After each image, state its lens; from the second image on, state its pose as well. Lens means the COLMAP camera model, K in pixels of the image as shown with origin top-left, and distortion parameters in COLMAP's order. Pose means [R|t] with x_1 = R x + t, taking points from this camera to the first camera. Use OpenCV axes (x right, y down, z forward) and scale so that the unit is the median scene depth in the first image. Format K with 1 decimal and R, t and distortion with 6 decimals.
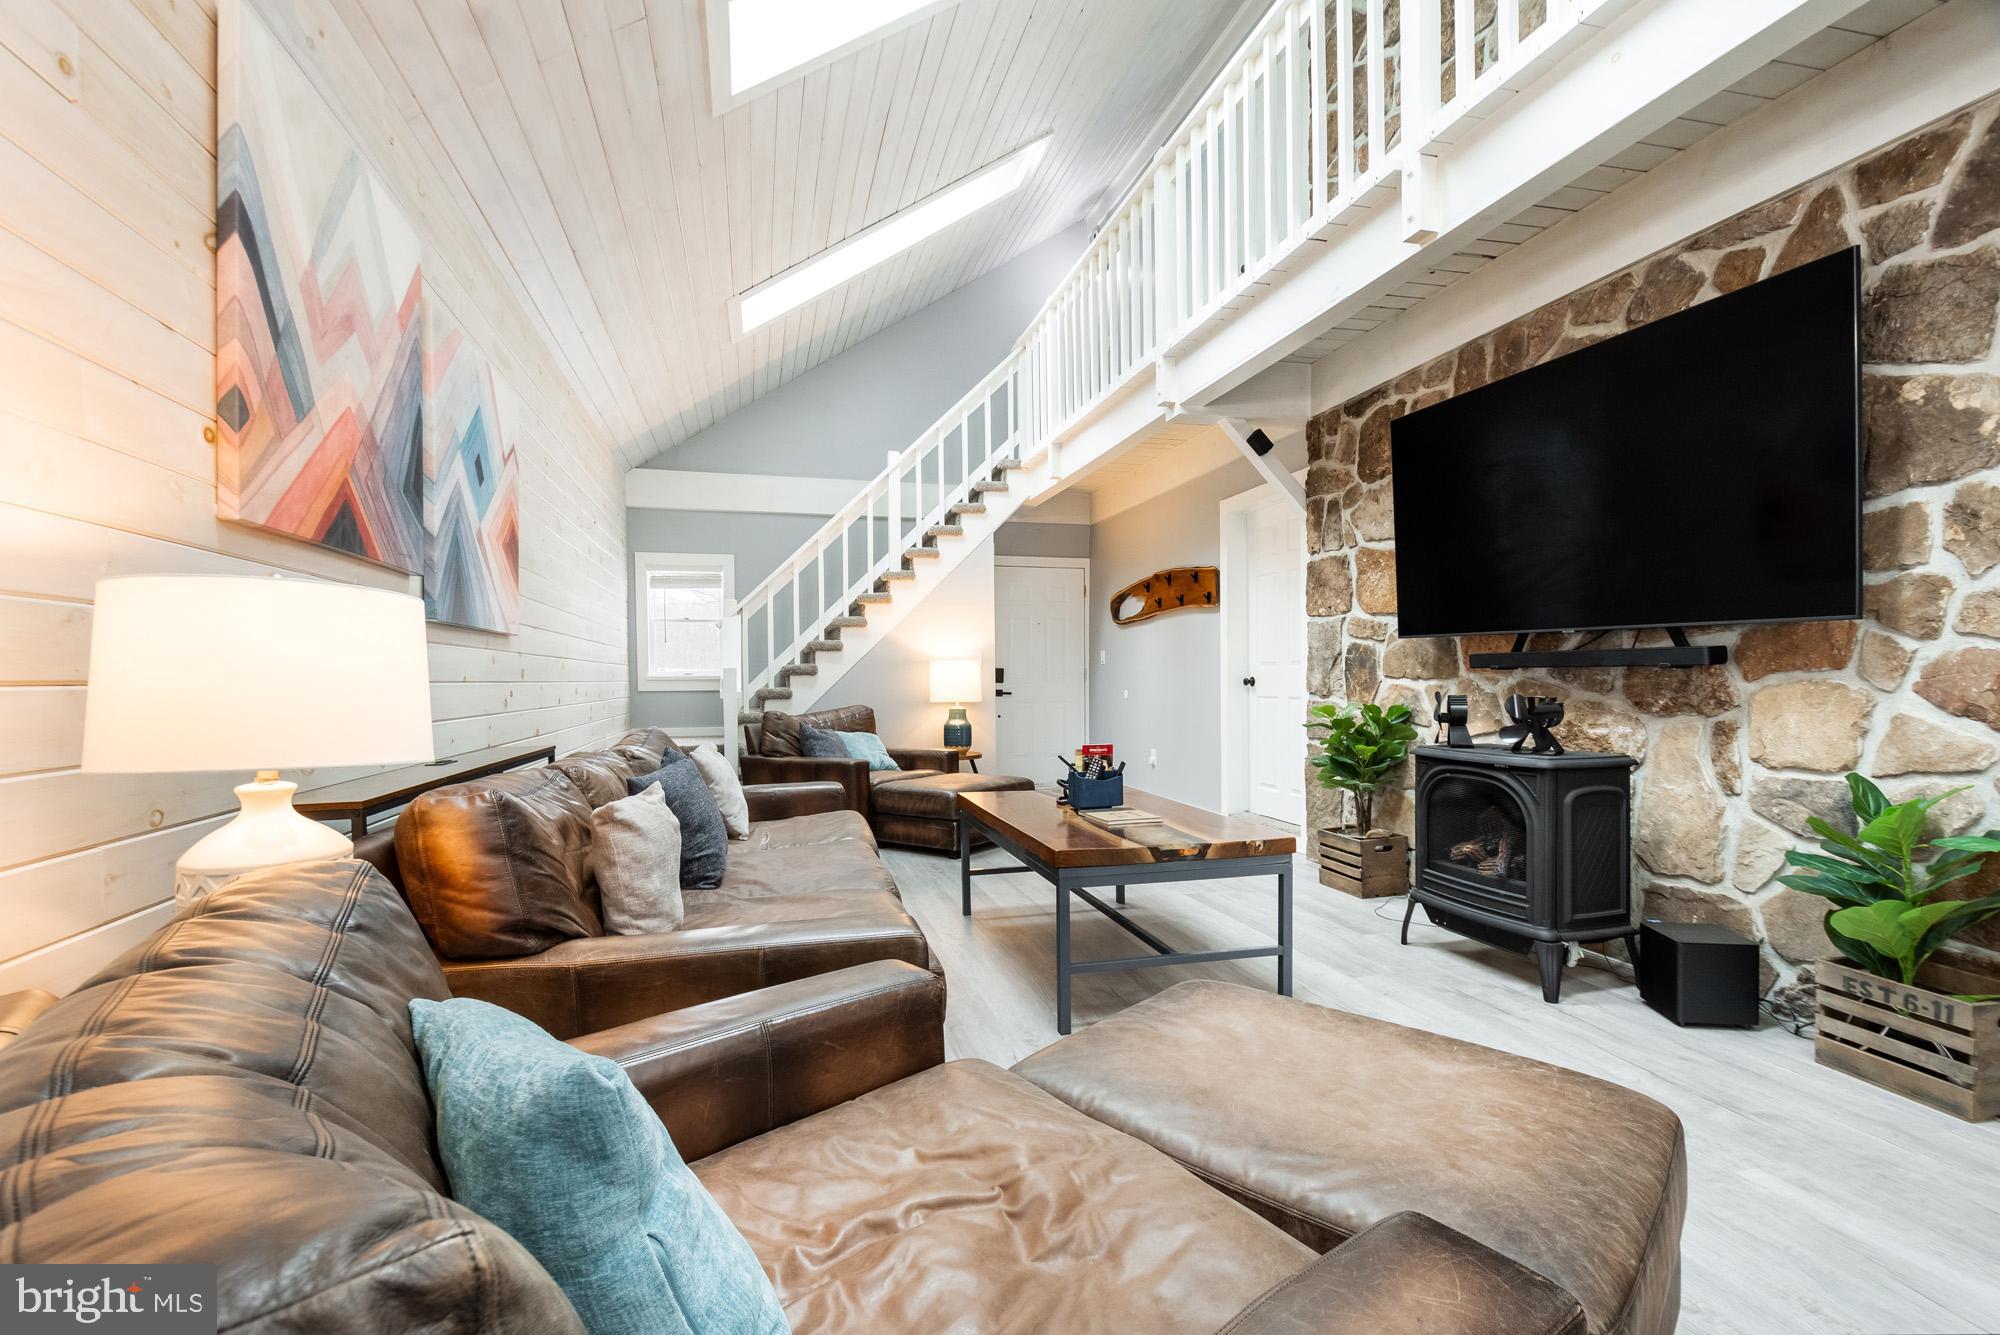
lens RADIAL K [[879.3, 0, 992.4], [0, 879.3, 697.7], [0, 0, 1]] dist [0.011868, -0.001753]
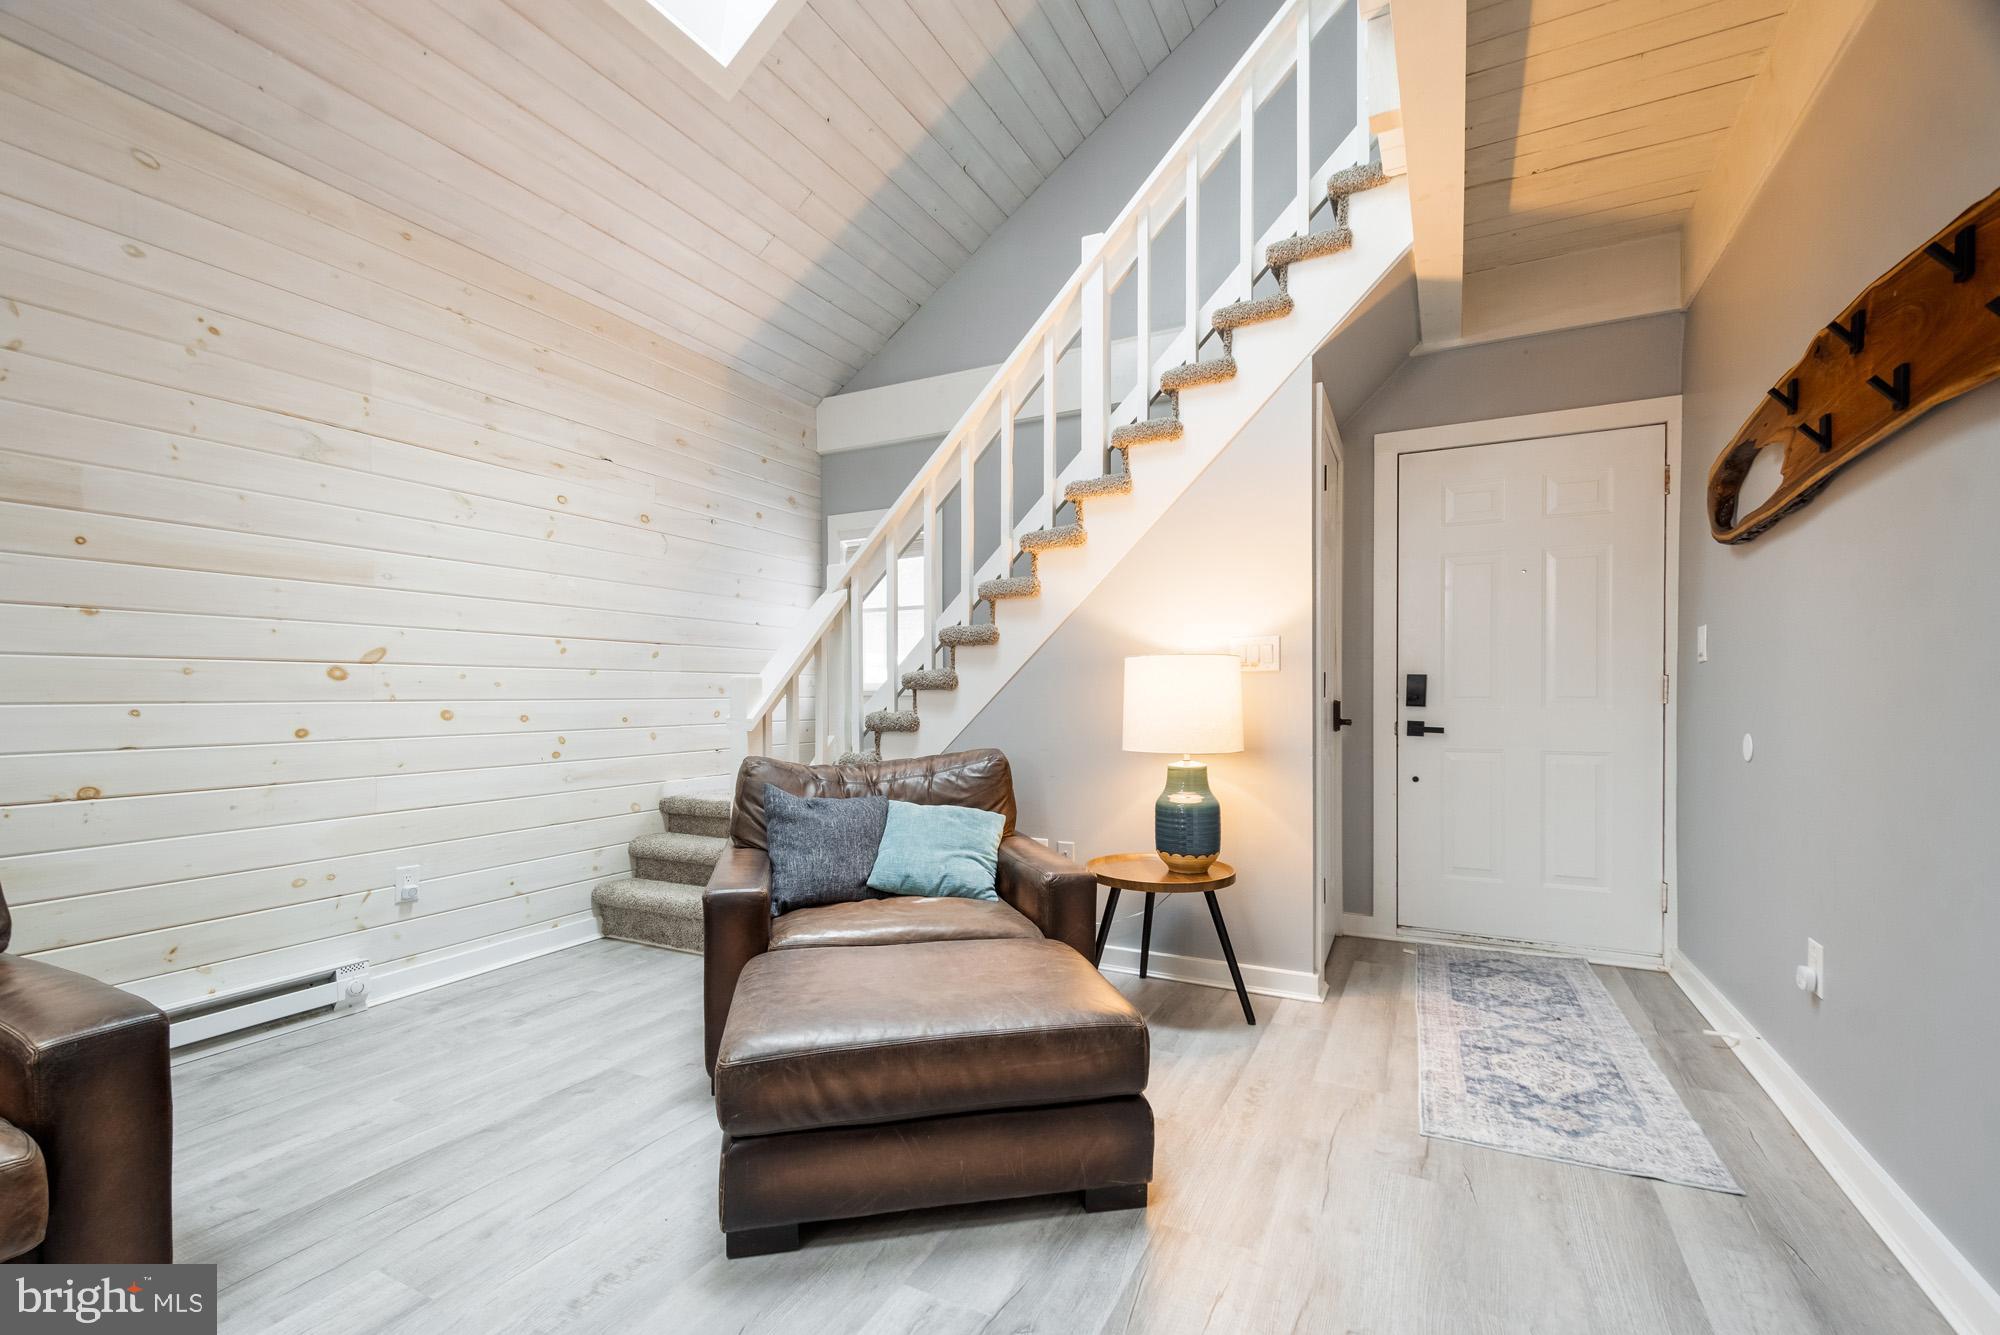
lens RADIAL K [[879.3, 0, 984.1], [0, 879.3, 697.4], [0, 0, 1]] dist [0.011868, -0.001753]
pose [[0.738214, 0.008022, -0.674519, 0.182285], [-0.016930, 0.999835, -0.006637, -0.017570], [0.674354, 0.016319, 0.738228, 0.608083]]
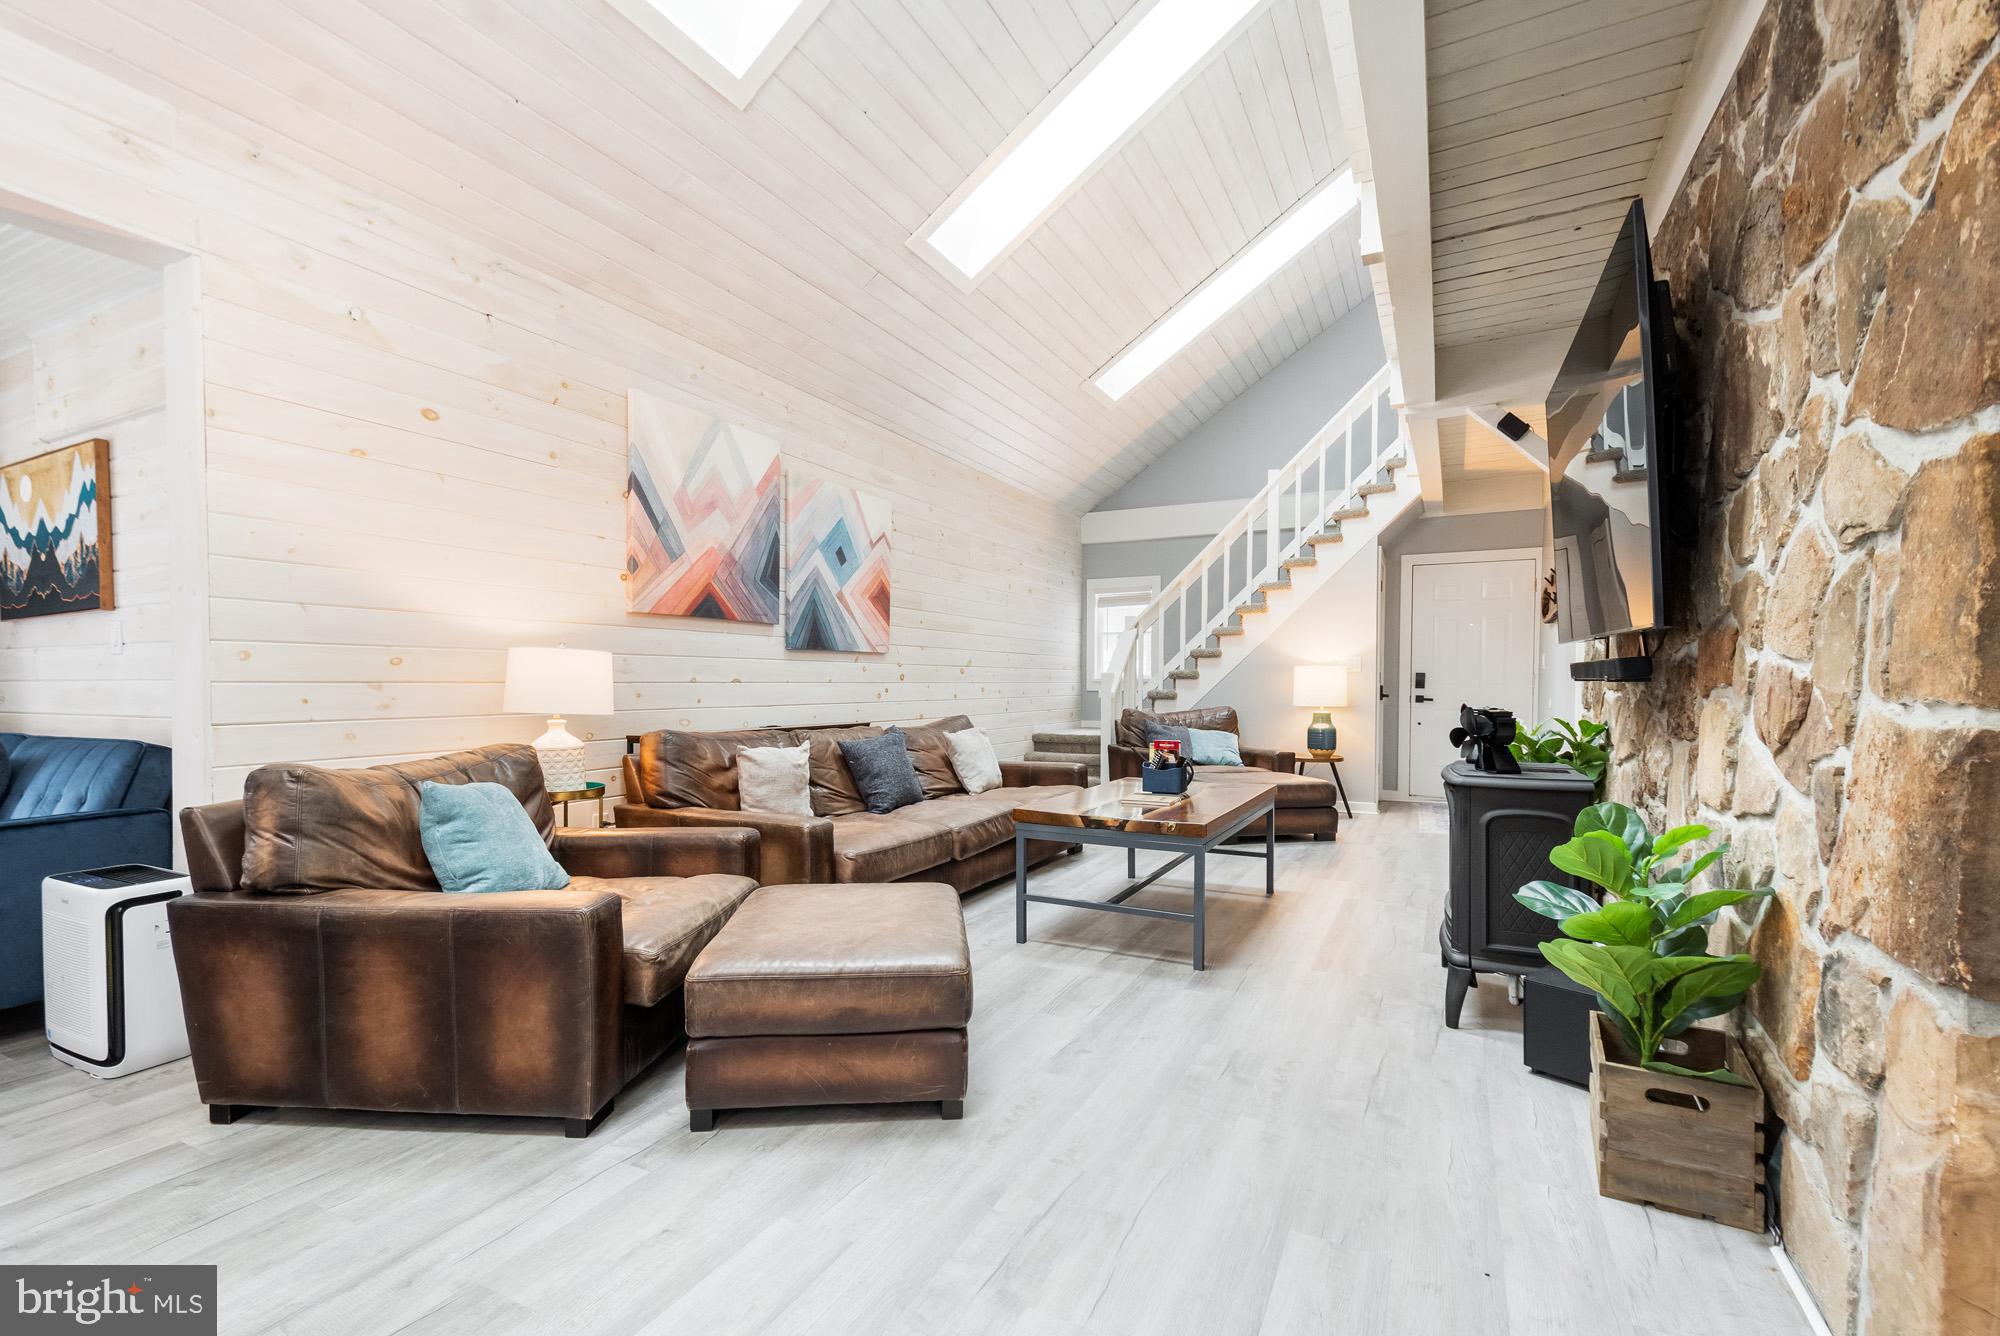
lens RADIAL K [[880.4, 0, 988.4], [0, 880.4, 701.5], [0, 0, 1]] dist [0.001587, 0.000073]
pose [[0.739612, 0.023736, -0.672614, 0.363576], [-0.021888, 0.999698, 0.011210, -0.003582], [0.672677, 0.006432, 0.739908, -0.020388]]
